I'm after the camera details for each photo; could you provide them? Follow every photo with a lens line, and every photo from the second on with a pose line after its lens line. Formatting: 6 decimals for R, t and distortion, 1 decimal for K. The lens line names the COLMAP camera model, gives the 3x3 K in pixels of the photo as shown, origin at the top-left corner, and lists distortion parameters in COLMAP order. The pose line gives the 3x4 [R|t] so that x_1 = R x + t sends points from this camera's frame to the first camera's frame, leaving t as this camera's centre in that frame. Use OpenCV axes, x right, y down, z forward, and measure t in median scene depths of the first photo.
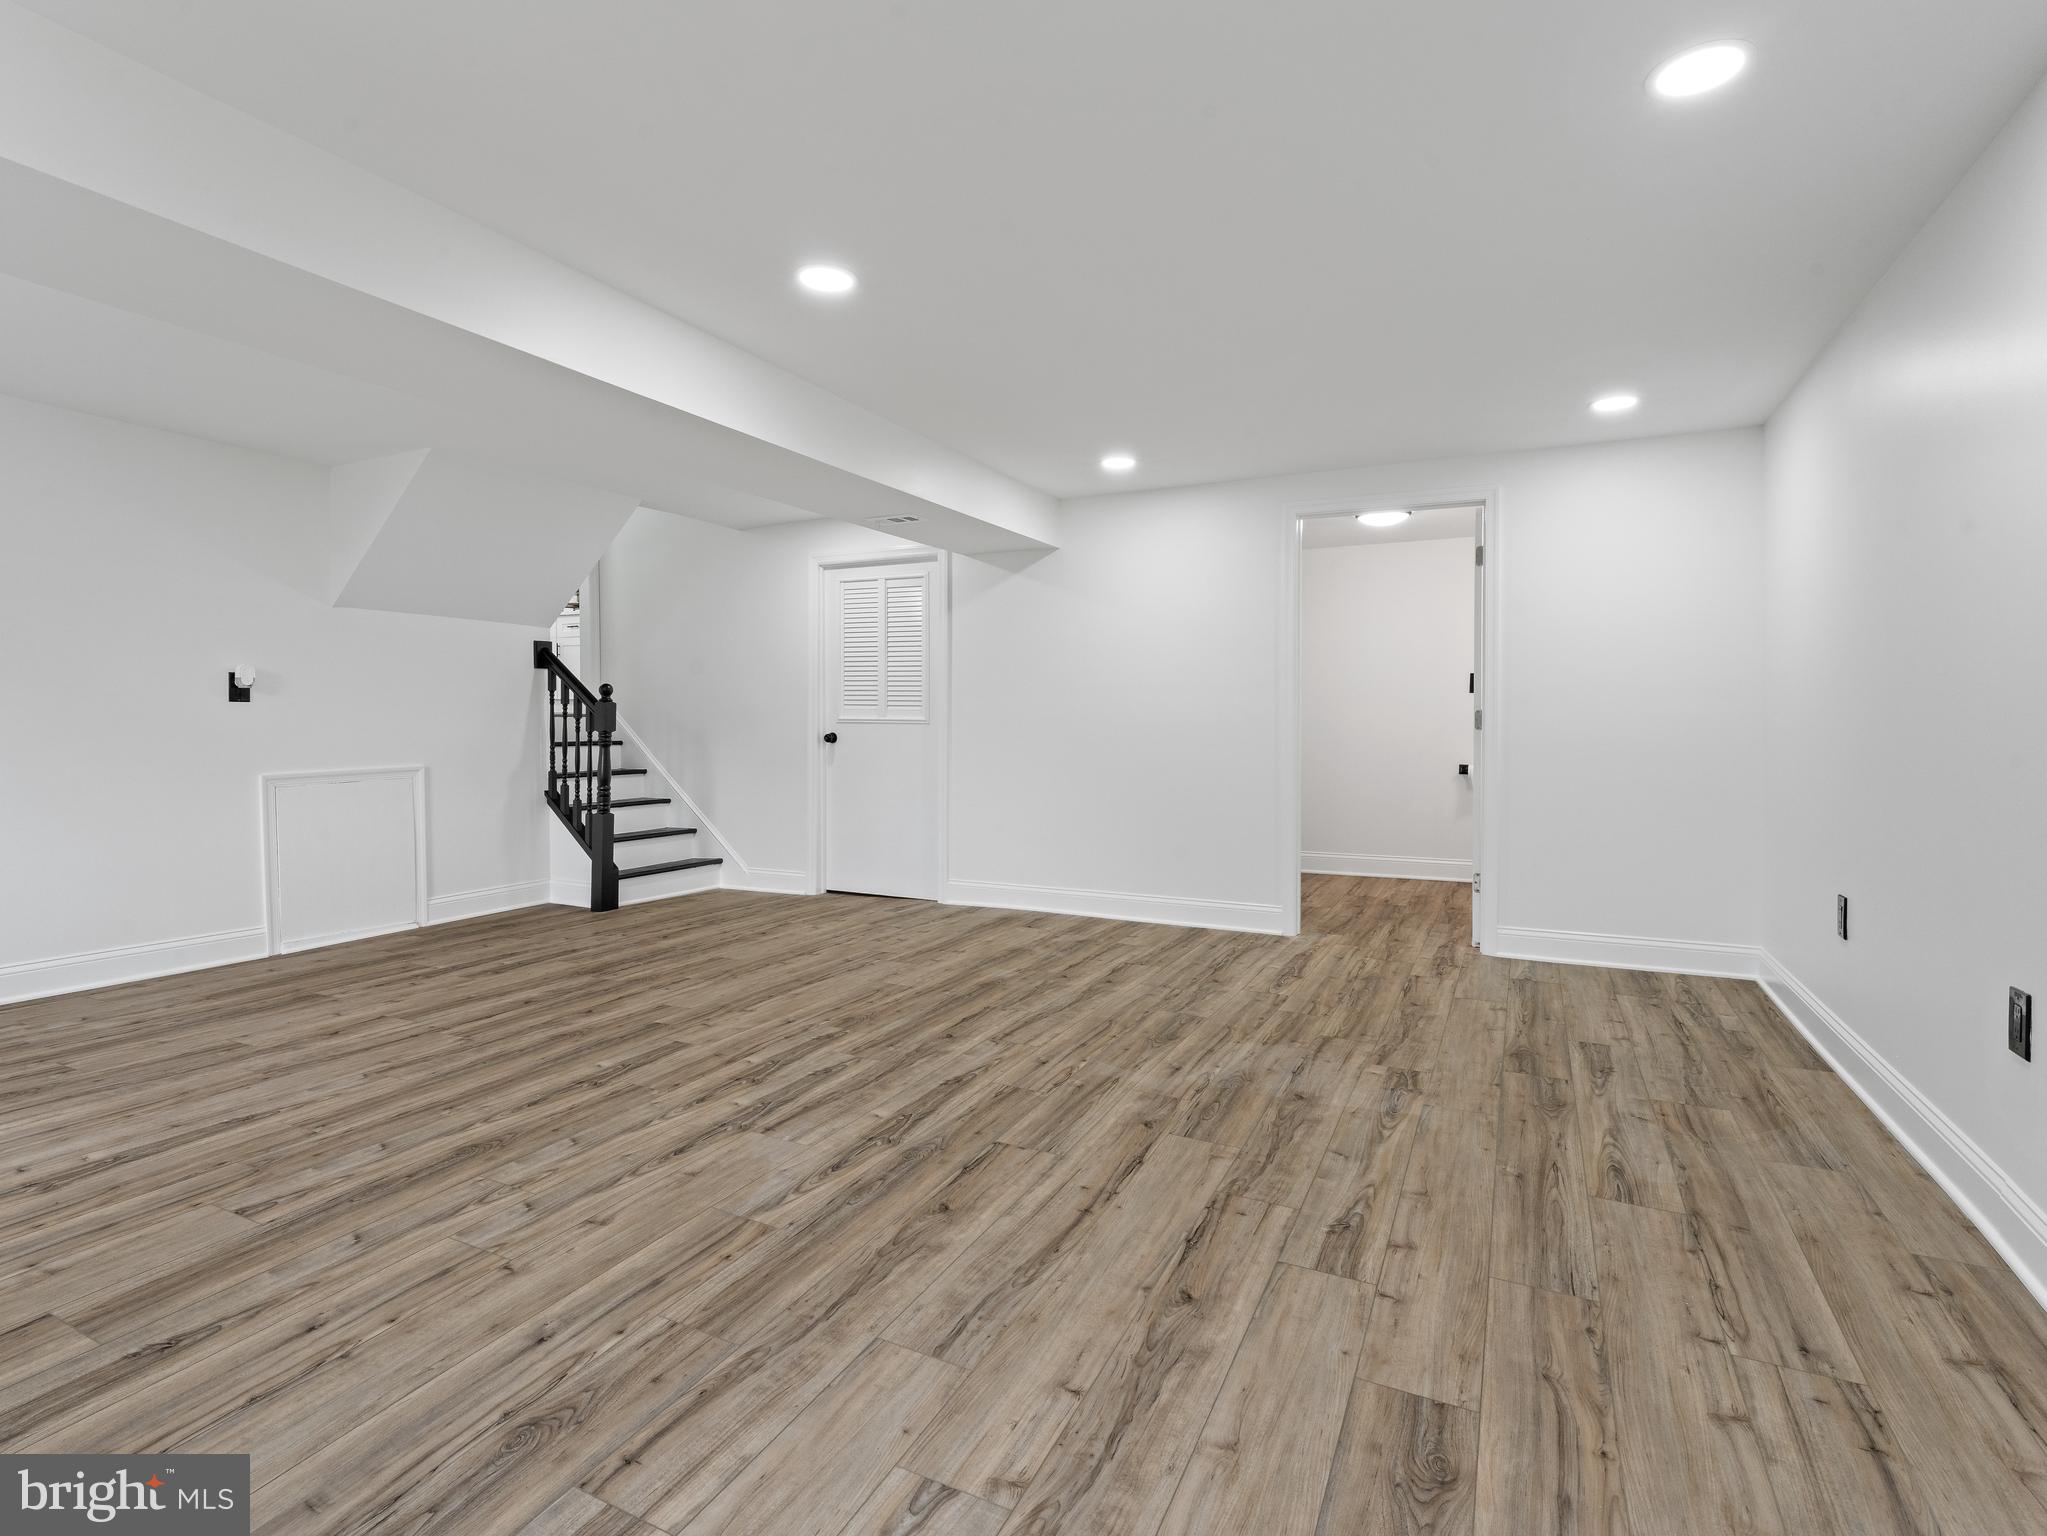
lens RADIAL K [[1041.6, 0, 1023.9], [0, 1041.6, 761.4], [0, 0, 1]] dist [0.003708, -0.001229]
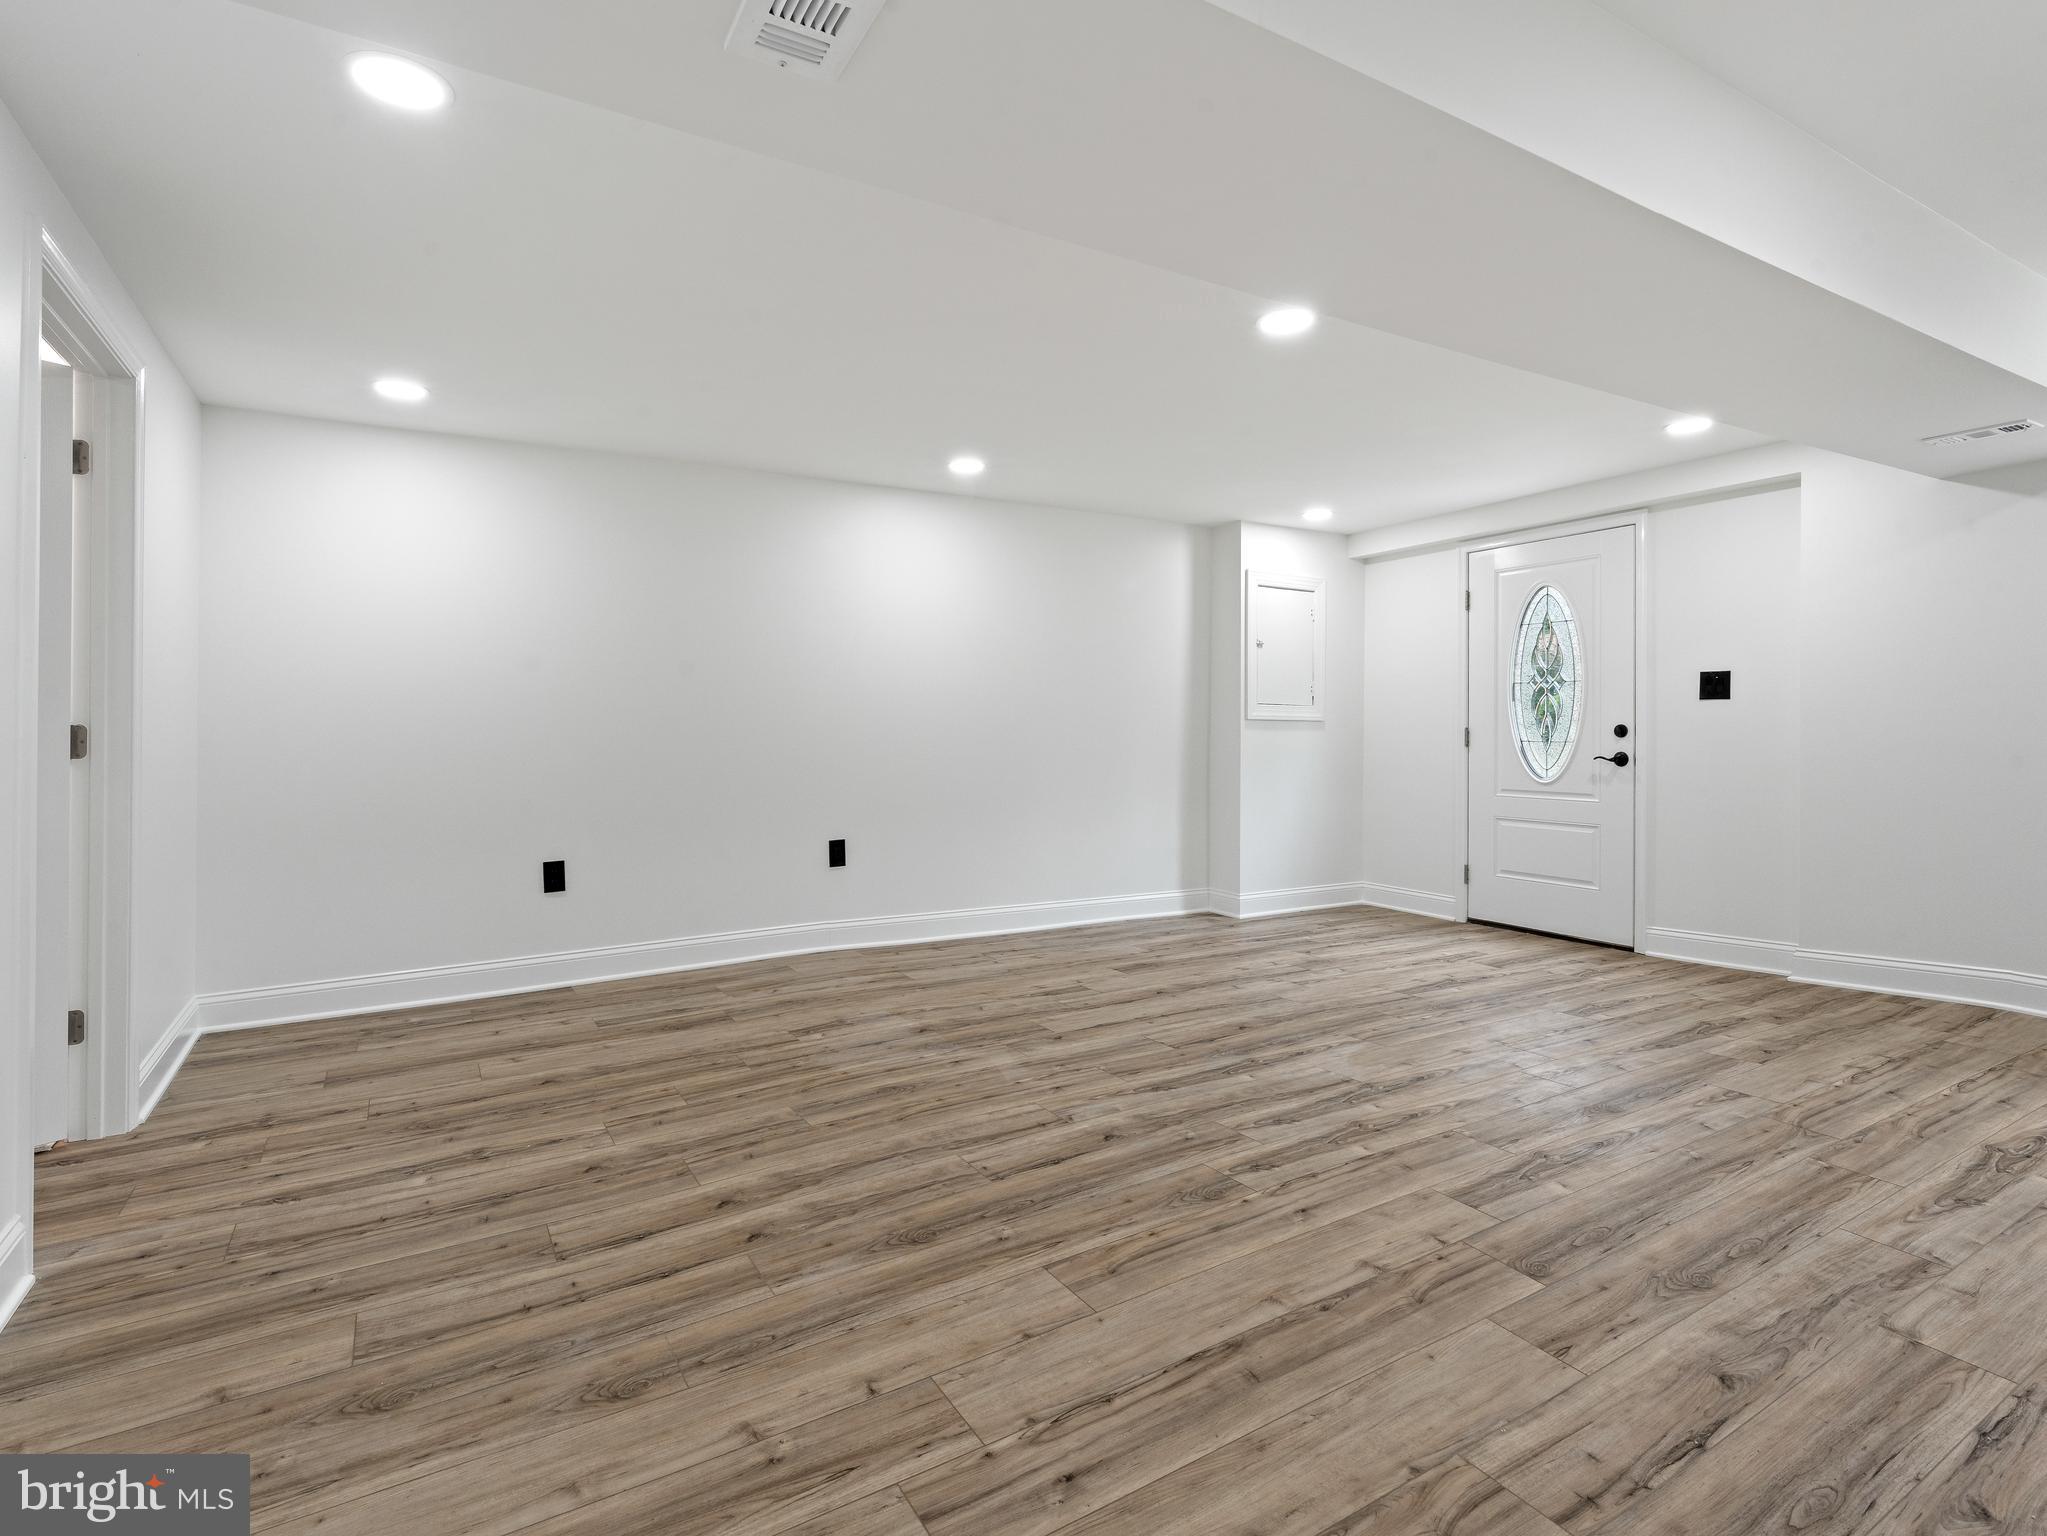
lens RADIAL K [[1041.6, 0, 1022.0], [0, 1041.6, 754.4], [0, 0, 1]] dist [0.003708, -0.001229]
pose [[-0.843798, -0.013377, 0.536494, -0.473169], [0.026572, 0.997422, 0.066663, -0.088054], [-0.536002, 0.070506, -0.841267, 1.819715]]
